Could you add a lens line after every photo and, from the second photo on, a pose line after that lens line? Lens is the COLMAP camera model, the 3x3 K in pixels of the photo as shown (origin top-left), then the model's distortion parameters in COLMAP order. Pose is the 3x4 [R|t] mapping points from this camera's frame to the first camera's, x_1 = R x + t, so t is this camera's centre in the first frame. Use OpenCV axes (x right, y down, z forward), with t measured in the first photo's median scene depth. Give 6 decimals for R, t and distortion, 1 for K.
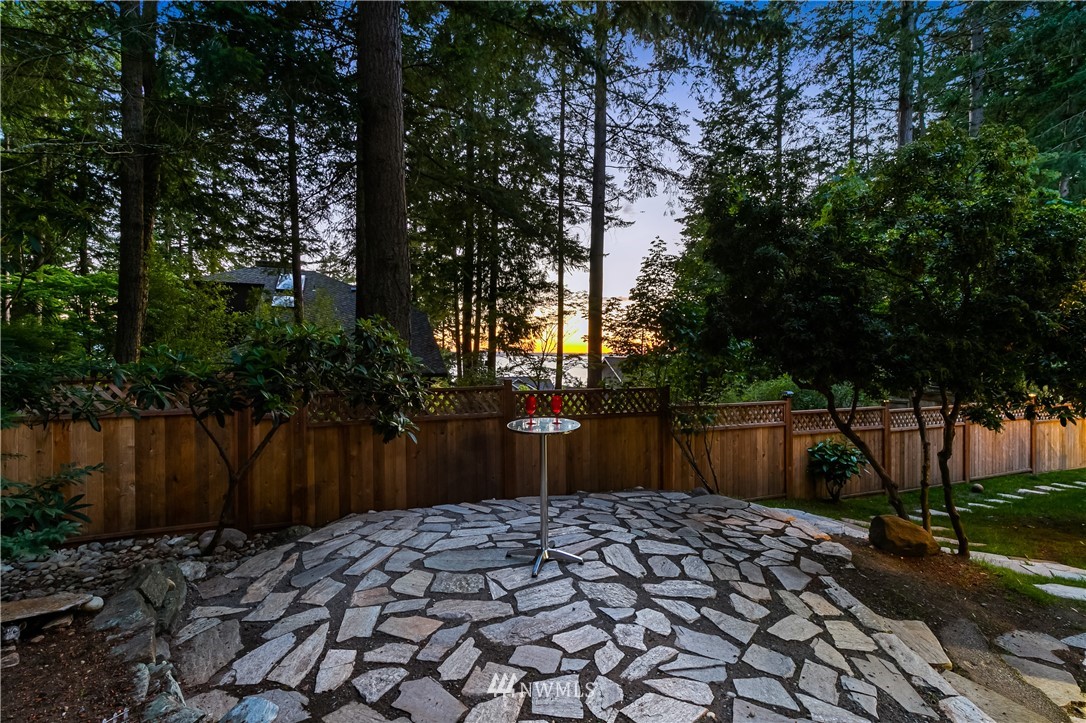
lens RADIAL K [[497.0, 0, 543.0], [0, 497.0, 361.5], [0, 0, 1]] dist [0.001086, 0.000038]
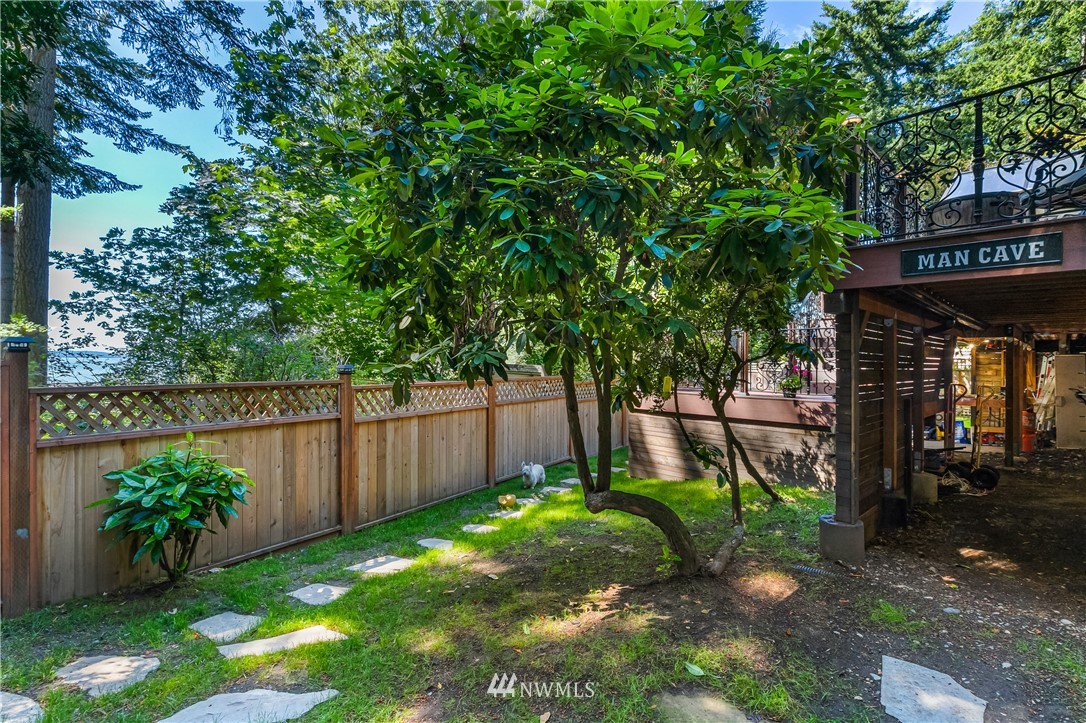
lens RADIAL K [[497.0, 0, 543.0], [0, 497.0, 361.5], [0, 0, 1]] dist [0.001086, 0.000038]
pose [[0.815354, 0.005641, 0.578935, 0.529802], [0.000018, 0.999952, -0.009770, 0.073389], [-0.578962, 0.007976, 0.815315, 0.392740]]
